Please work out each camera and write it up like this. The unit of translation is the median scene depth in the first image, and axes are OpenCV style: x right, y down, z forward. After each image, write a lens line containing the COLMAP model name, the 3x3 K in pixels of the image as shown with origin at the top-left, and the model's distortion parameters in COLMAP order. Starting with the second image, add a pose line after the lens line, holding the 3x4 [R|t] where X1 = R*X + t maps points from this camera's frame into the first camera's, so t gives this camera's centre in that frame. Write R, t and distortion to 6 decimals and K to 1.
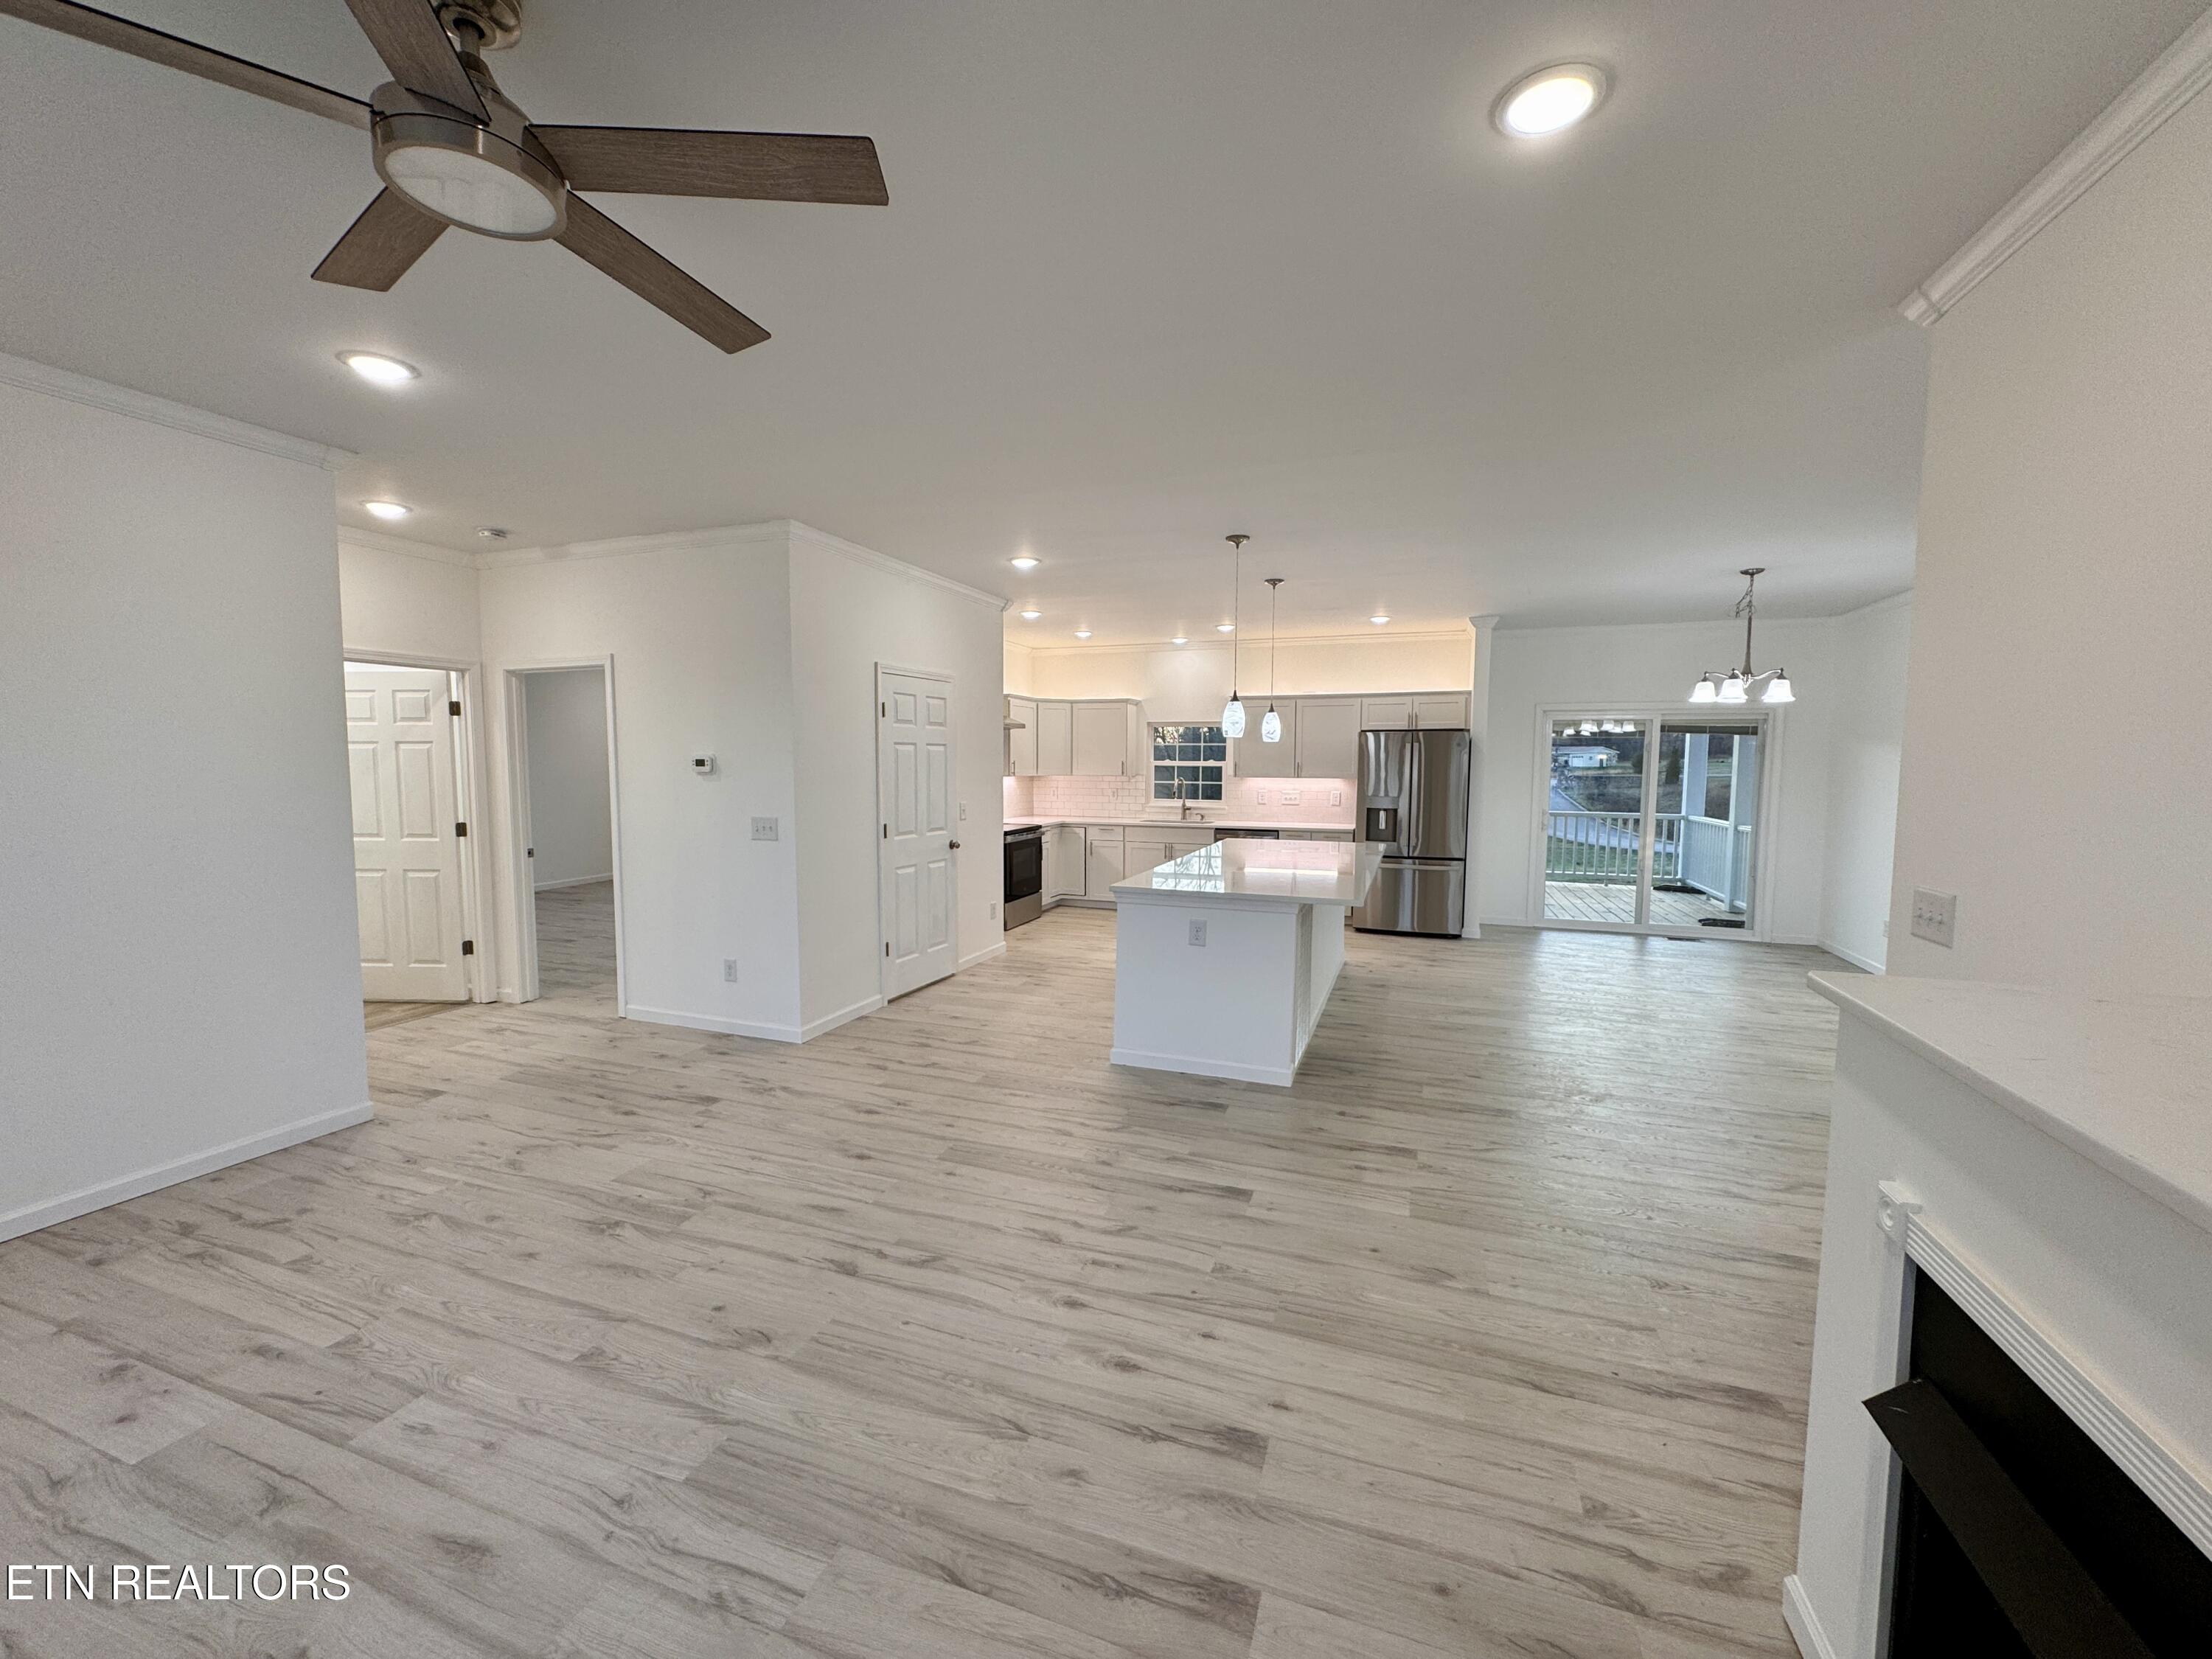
lens RADIAL K [[882.7, 0, 1106.9], [0, 882.7, 835.3], [0, 0, 1]] dist [-0.000663, -0.000193]
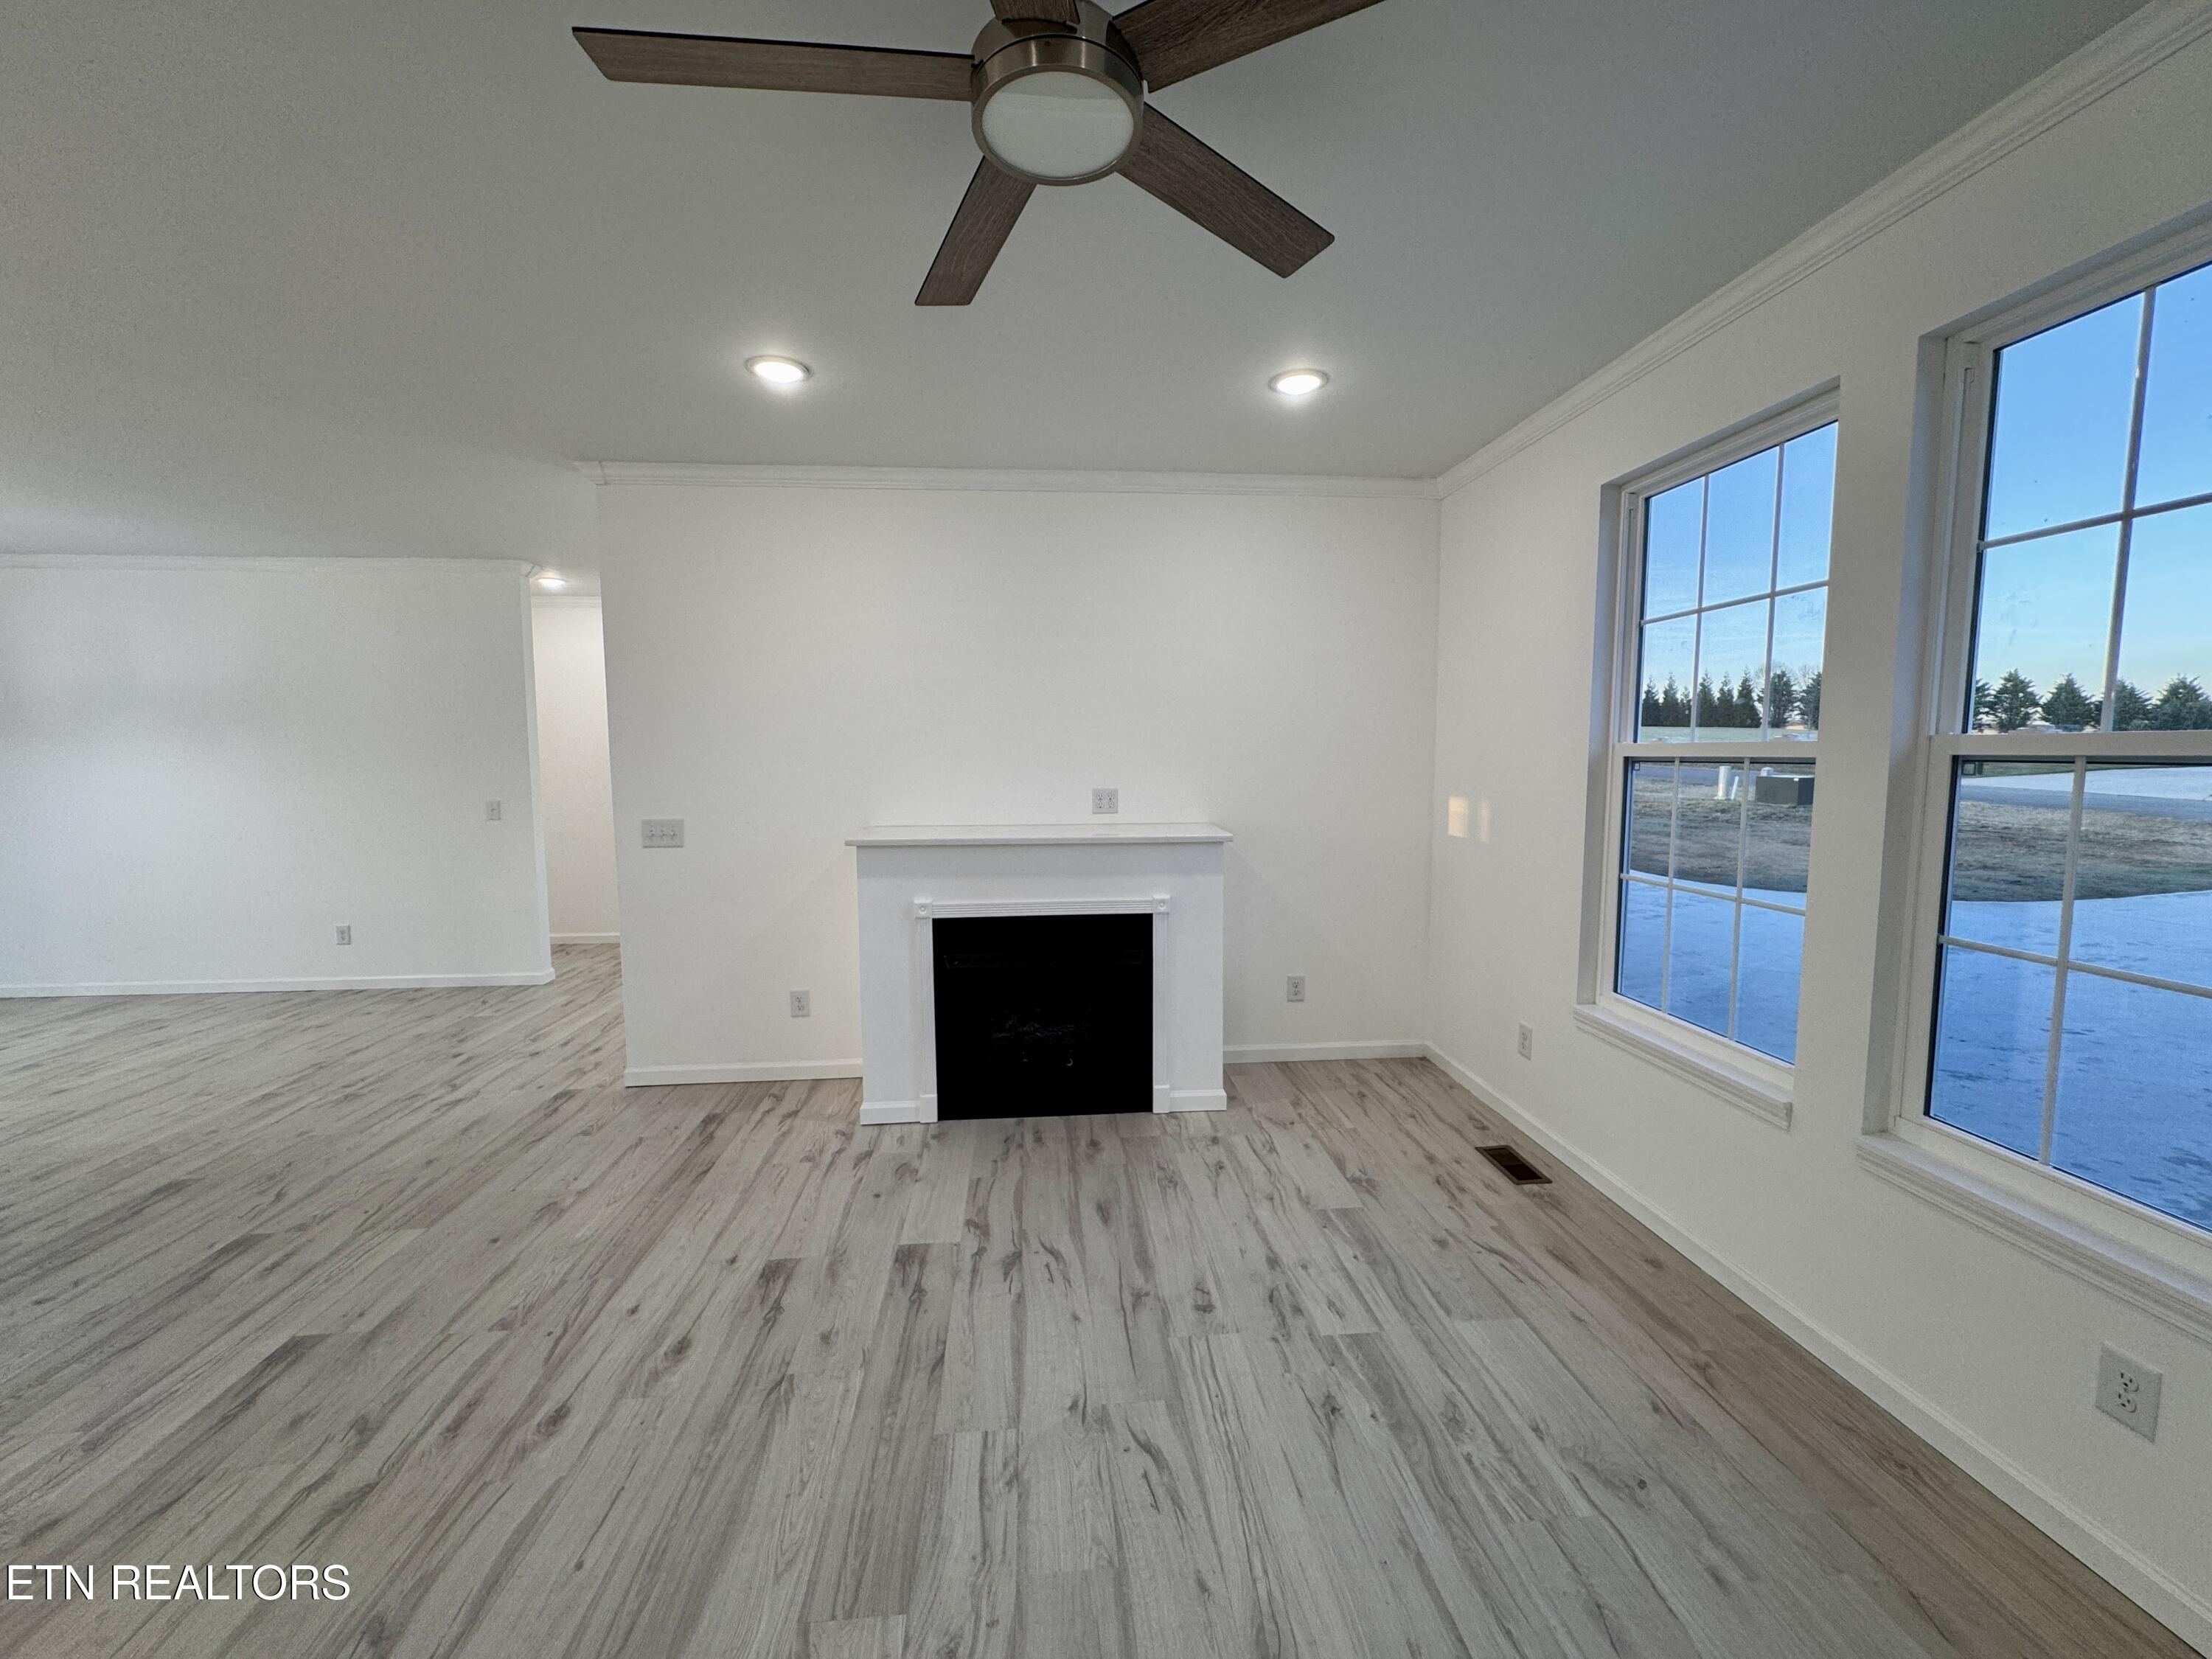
lens RADIAL K [[882.7, 0, 1104.6], [0, 882.7, 829.4], [0, 0, 1]] dist [-0.000663, -0.000193]
pose [[-0.421899, -0.084015, 0.902742, -0.806186], [0.079240, 0.988470, 0.129027, -0.058308], [-0.903173, 0.125970, -0.410377, 0.696667]]
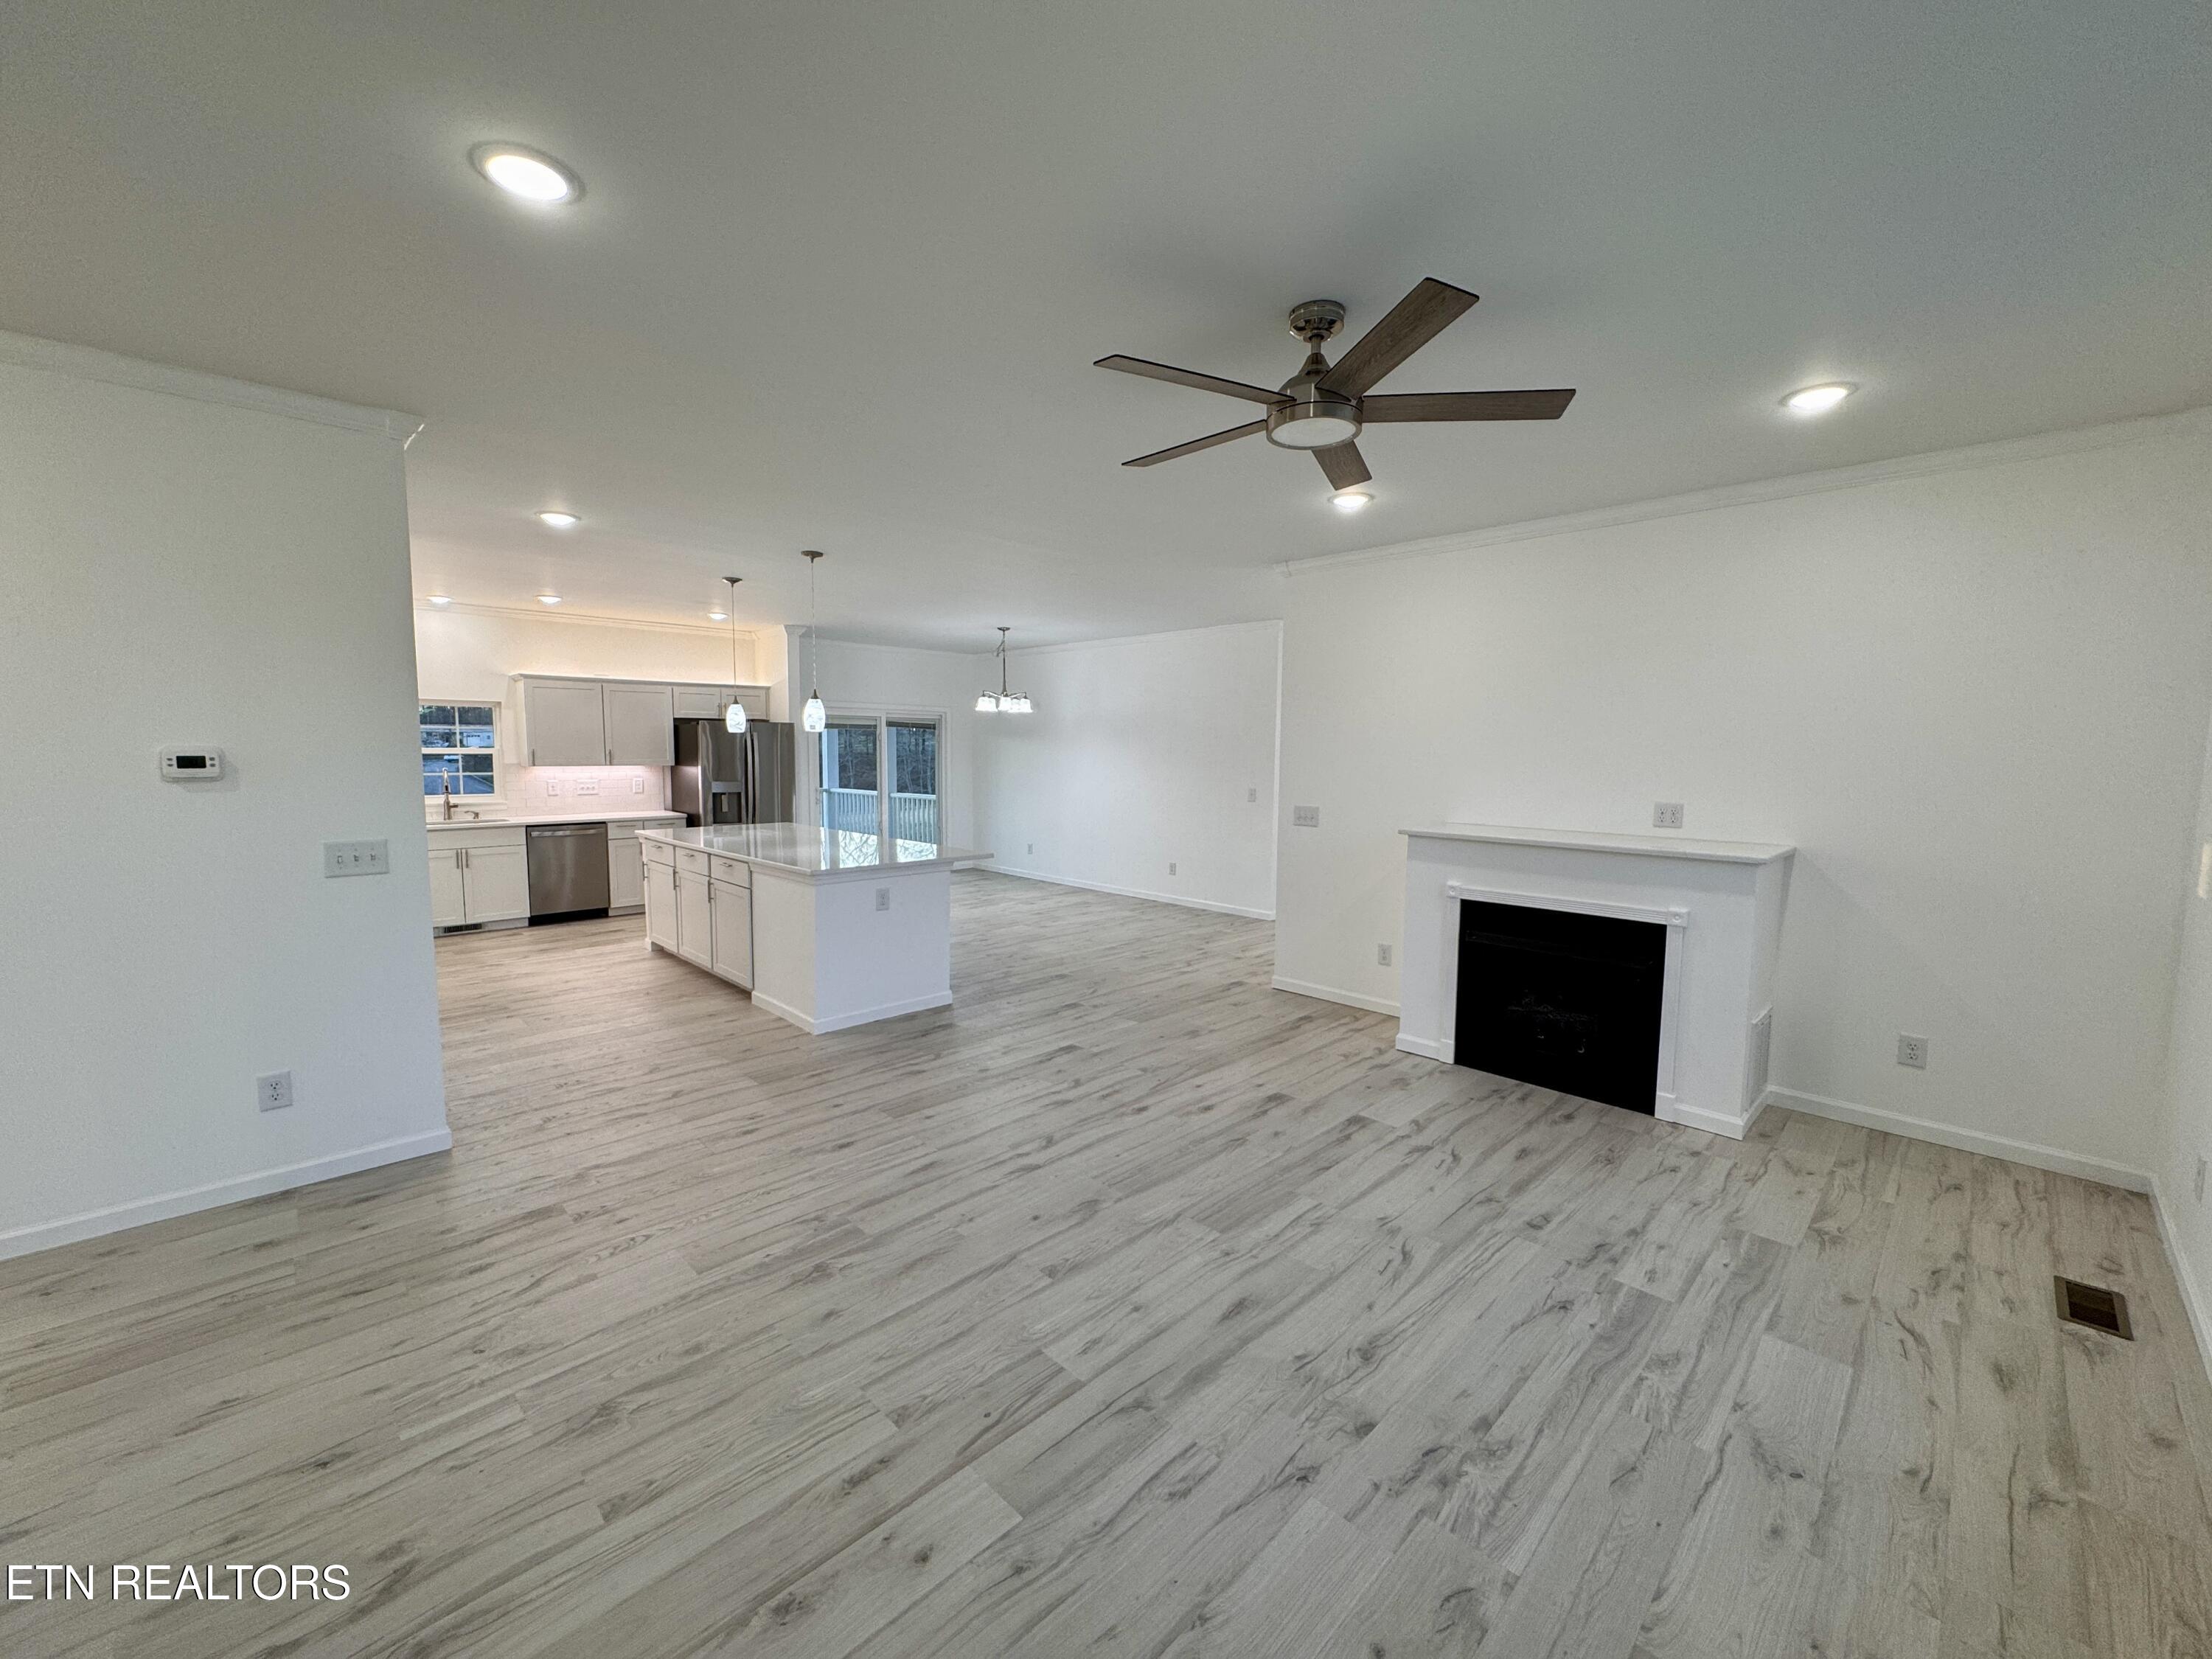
lens RADIAL K [[882.7, 0, 1104.8], [0, 882.7, 835.5], [0, 0, 1]] dist [-0.000663, -0.000193]
pose [[0.427966, -0.091754, 0.899125, -1.221177], [0.069978, 0.995211, 0.068251, -0.051309], [-0.901082, 0.033710, 0.432337, 0.318452]]
